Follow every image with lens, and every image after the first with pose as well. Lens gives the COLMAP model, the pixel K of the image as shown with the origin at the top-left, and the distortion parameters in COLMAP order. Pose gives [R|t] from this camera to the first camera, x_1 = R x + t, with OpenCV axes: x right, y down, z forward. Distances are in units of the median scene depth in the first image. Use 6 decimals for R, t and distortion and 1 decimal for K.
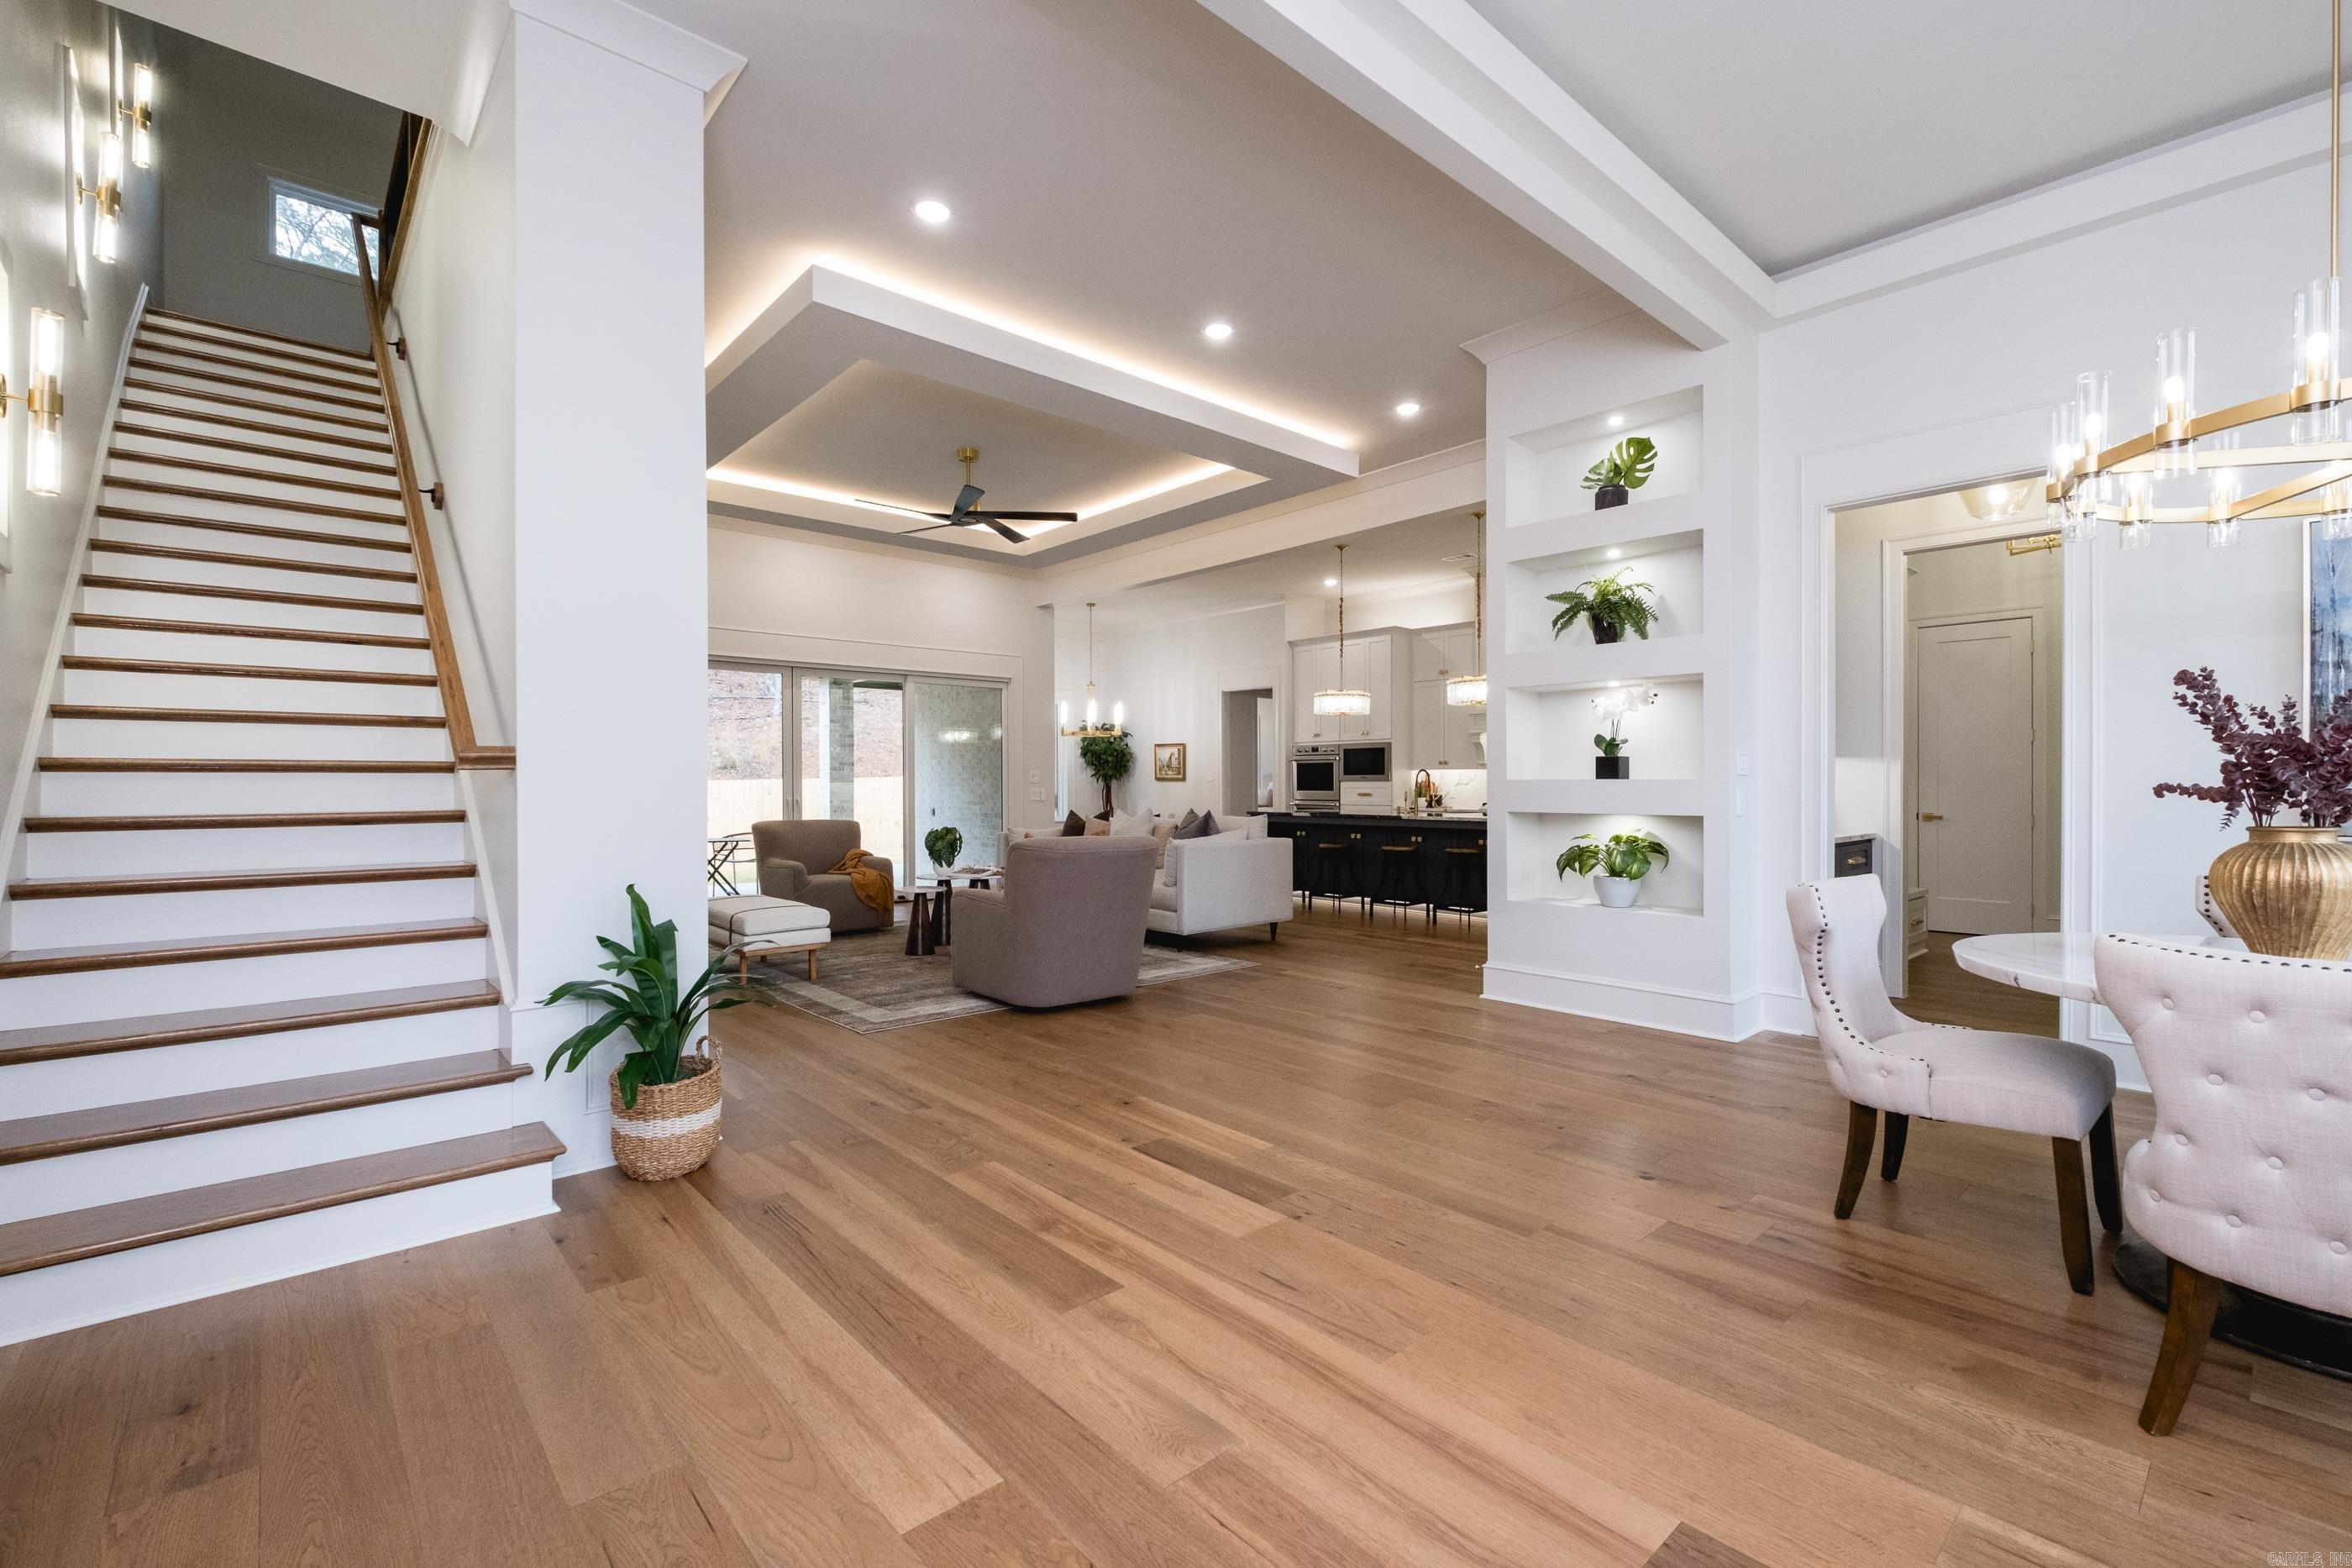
lens RADIAL K [[1035.1, 0, 1163.6], [0, 1035.1, 775.6], [0, 0, 1]] dist [0.001965, -0.002819]
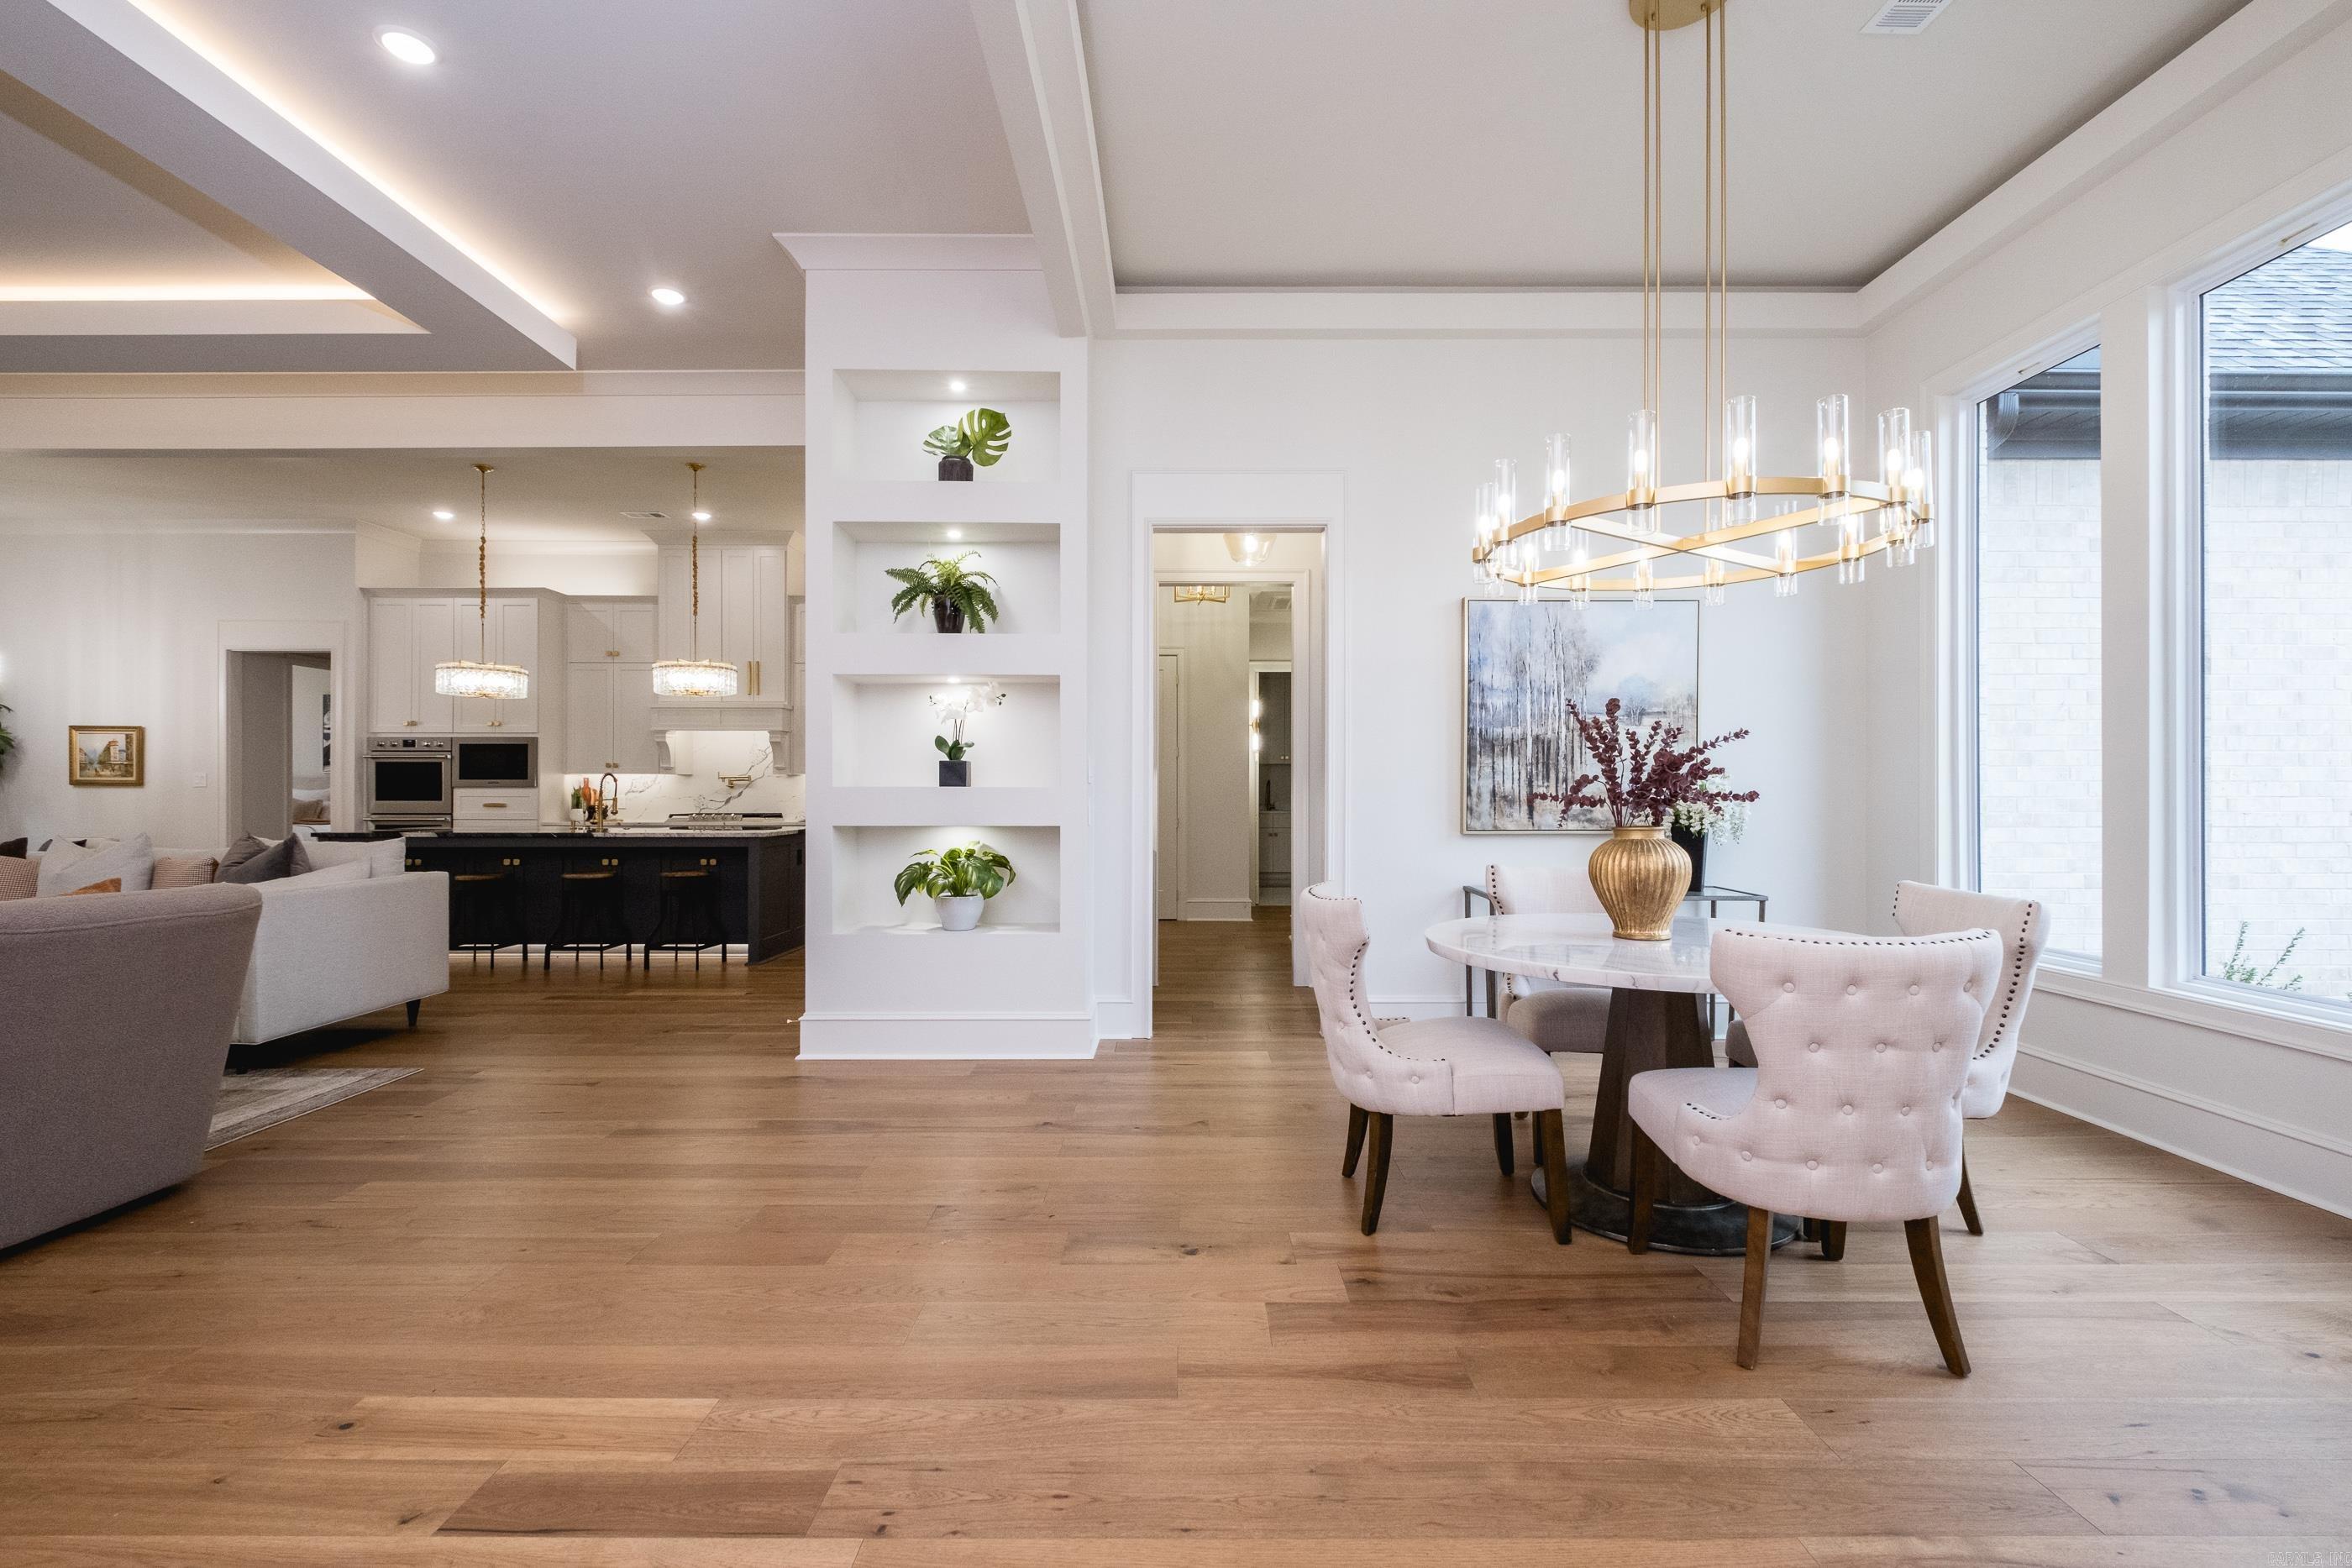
lens RADIAL K [[1035.1, 0, 1211.3], [0, 1035.1, 788.3], [0, 0, 1]] dist [0.001965, -0.002819]
pose [[0.646061, 0.002272, 0.763282, -0.108092], [-0.006887, 0.999972, 0.002853, 0.000500], [-0.763255, -0.007099, 0.646059, 0.260282]]
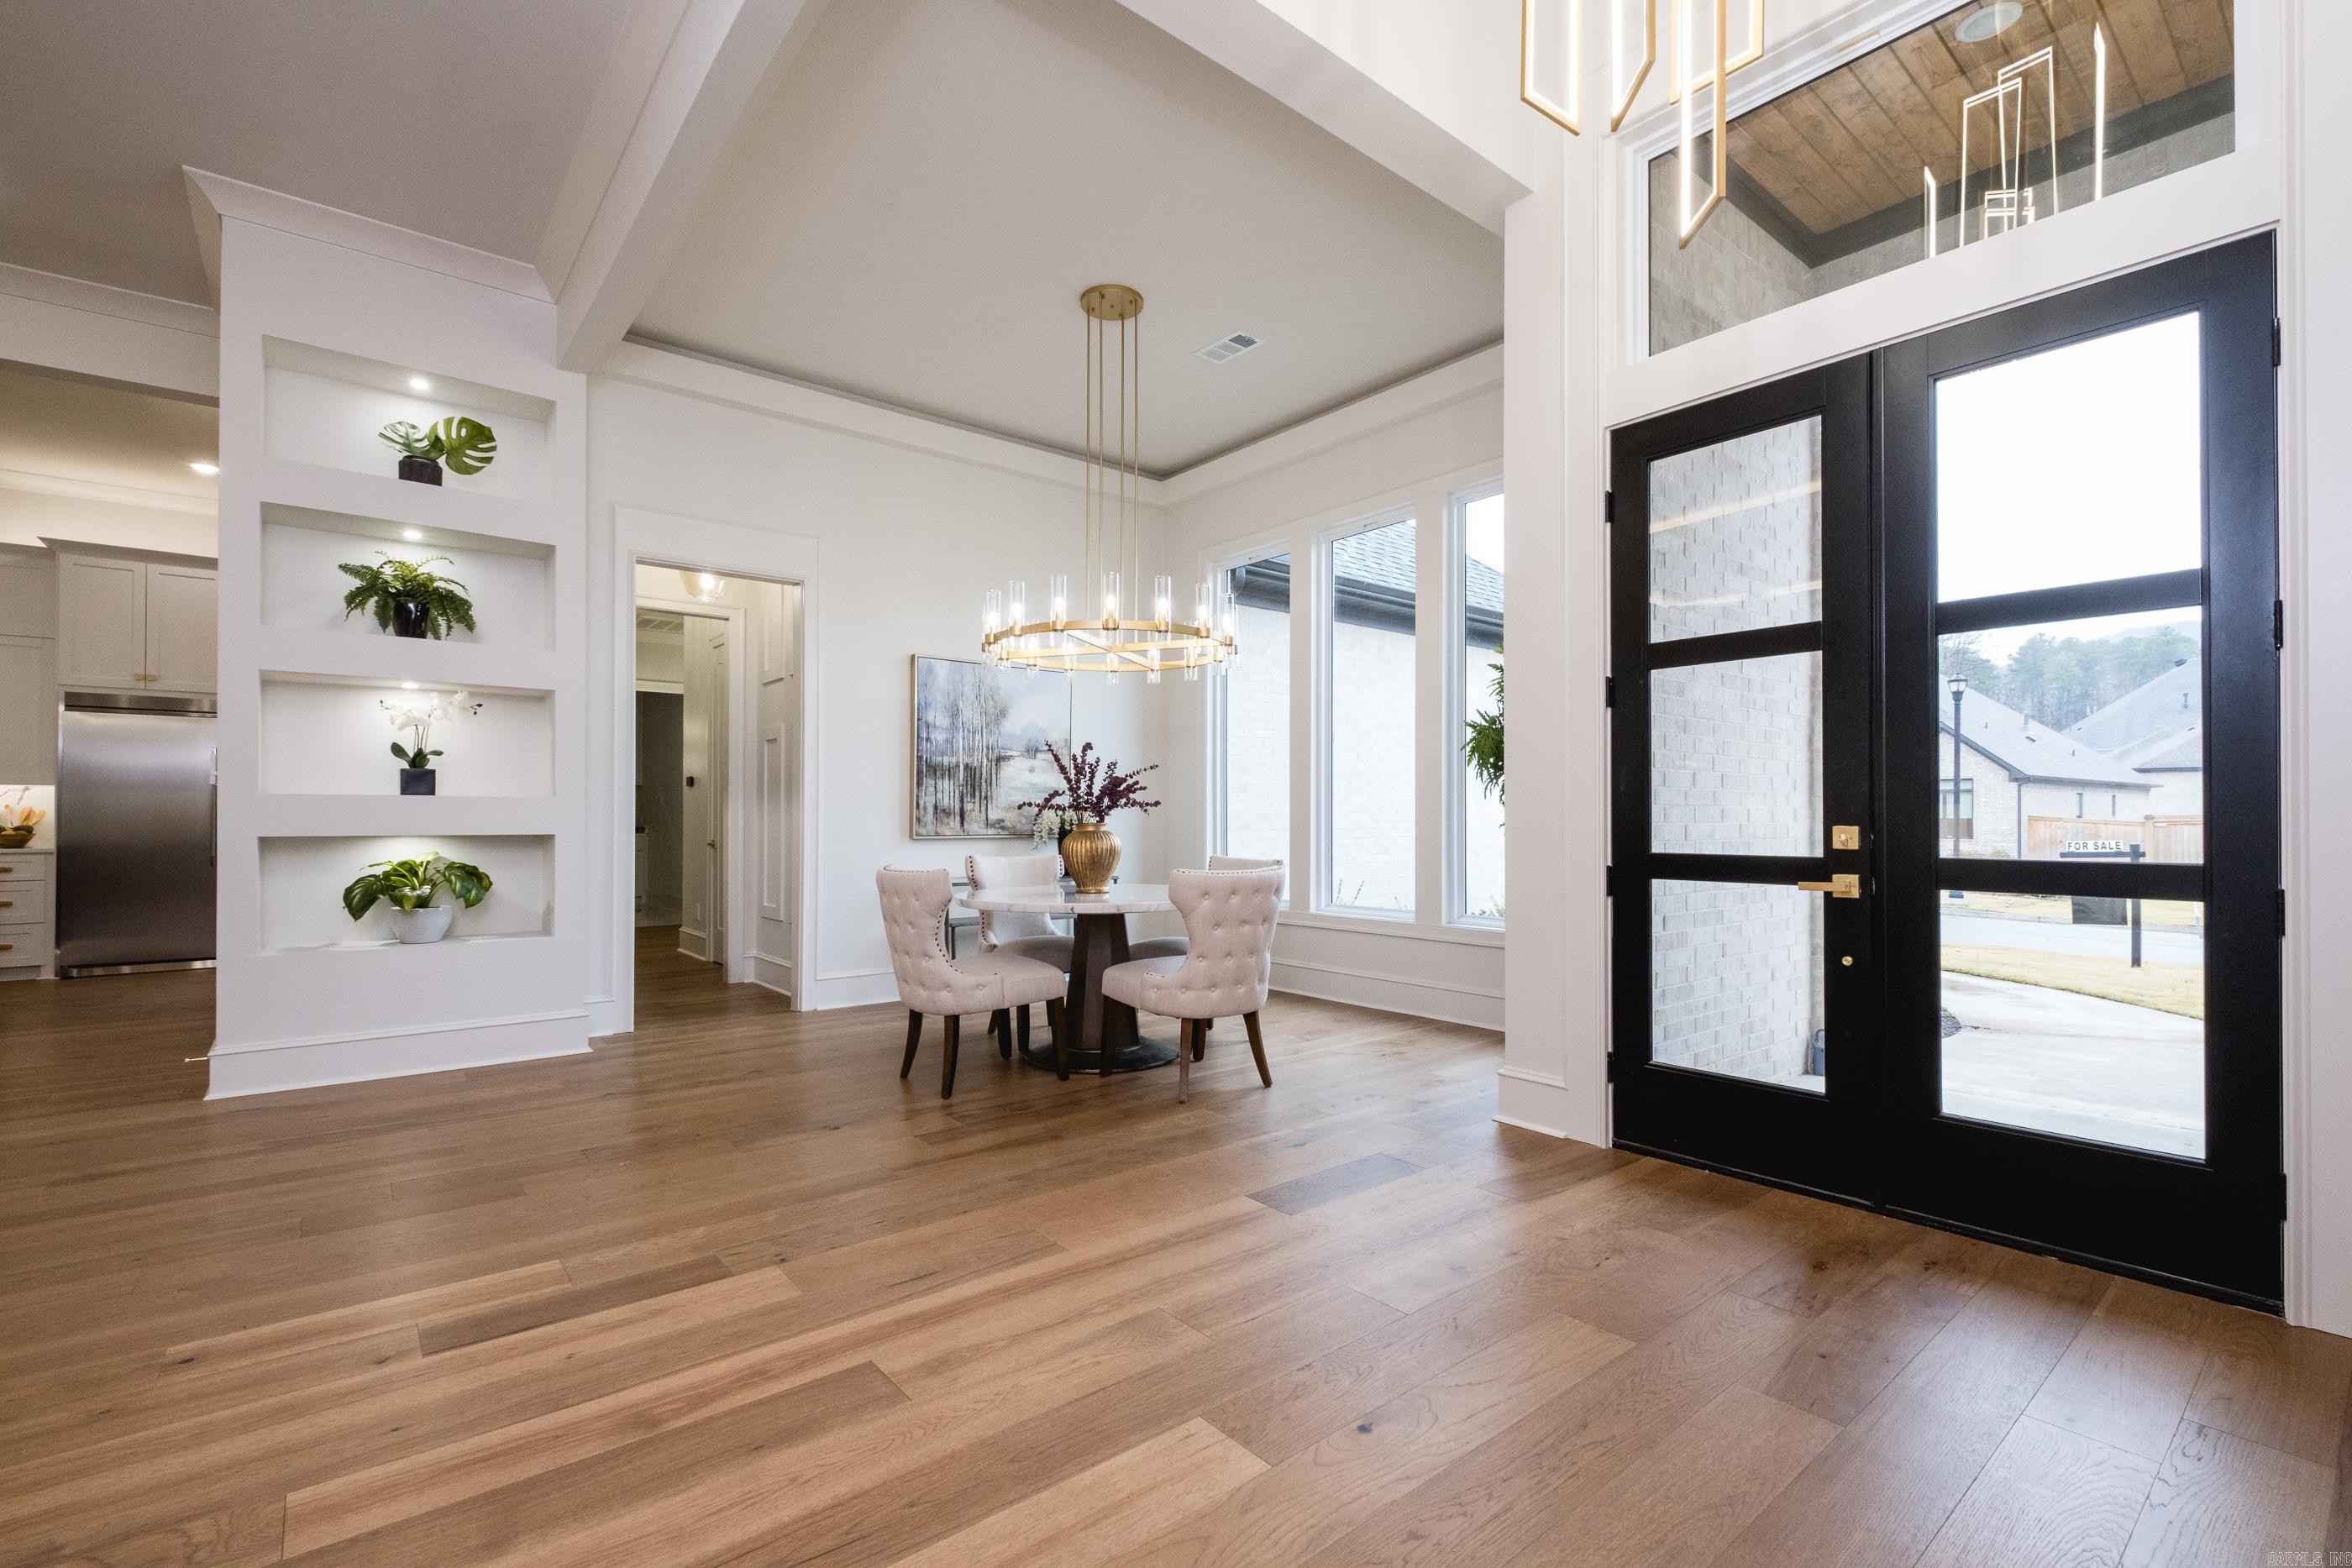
lens RADIAL K [[1035.1, 0, 1196.6], [0, 1035.1, 802.6], [0, 0, 1]] dist [0.001965, -0.002819]
pose [[0.015898, 0.018867, 0.999696, -0.430321], [-0.007821, 0.999794, -0.018745, 0.020641], [-0.999843, -0.007521, 0.016042, 0.341892]]
